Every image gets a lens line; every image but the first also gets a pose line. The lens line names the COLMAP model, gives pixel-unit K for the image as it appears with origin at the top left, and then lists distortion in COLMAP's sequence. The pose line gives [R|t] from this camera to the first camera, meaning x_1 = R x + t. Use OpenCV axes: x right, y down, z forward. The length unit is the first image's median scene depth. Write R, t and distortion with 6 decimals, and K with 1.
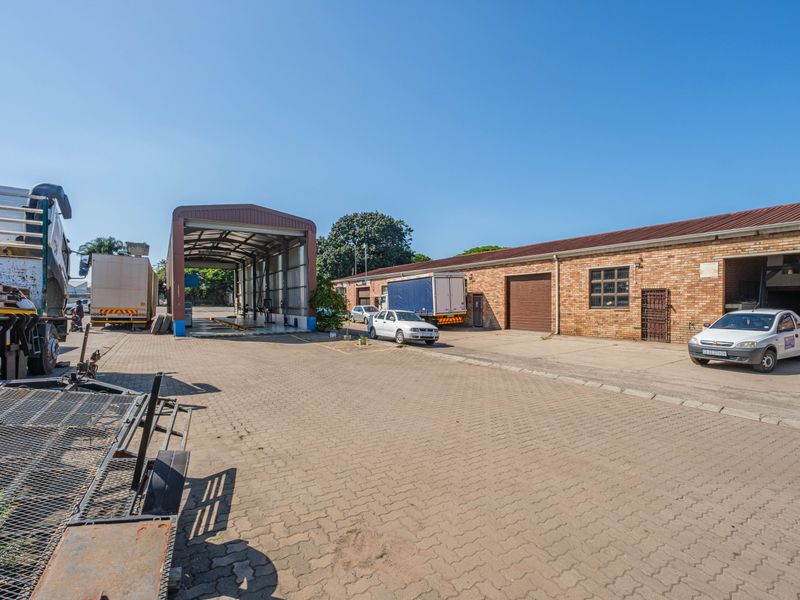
lens RADIAL K [[376.5, 0, 401.1], [0, 376.5, 304.4], [0, 0, 1]] dist [0.001857, 0.000070]
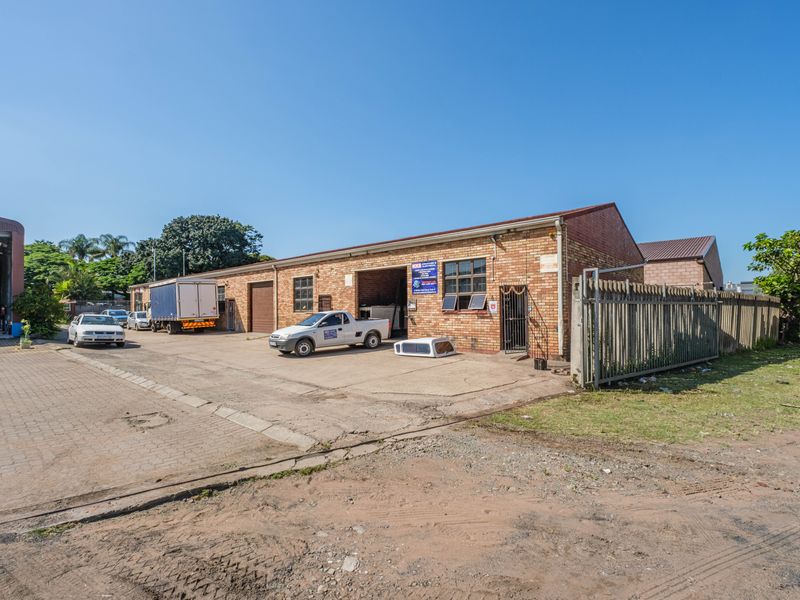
lens RADIAL K [[376.5, 0, 401.1], [0, 376.5, 304.4], [0, 0, 1]] dist [0.001857, 0.000070]
pose [[0.961749, 0.001031, 0.273930, 0.463427], [0.004572, 0.999793, -0.019815, 0.011186], [-0.273894, 0.020309, 0.961546, -0.186856]]
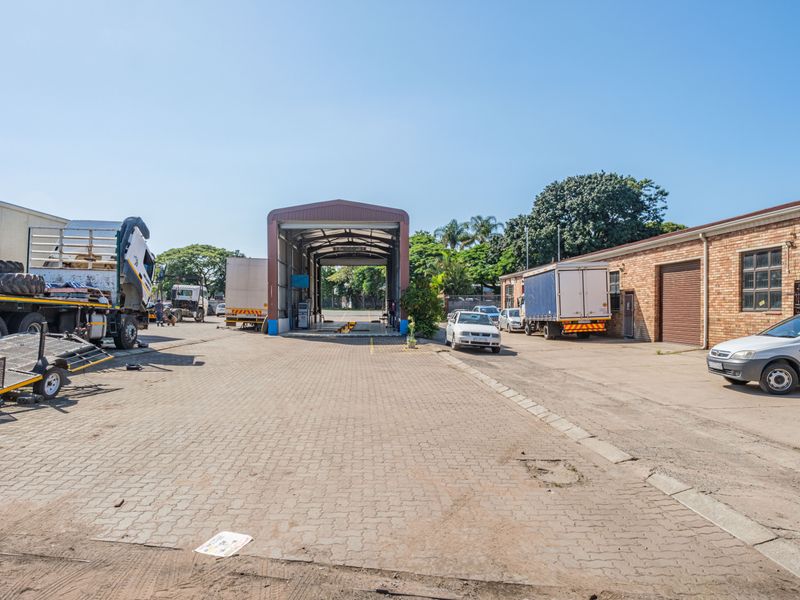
lens RADIAL K [[551.3, 0, 403.4], [0, 551.3, 316.6], [0, 0, 1]] dist [-0.003073, -0.000630]
pose [[0.871190, 0.011230, -0.490818, 0.425665], [-0.005744, 0.999903, 0.012683, 0.010777], [0.490913, -0.008230, 0.871170, -0.134075]]
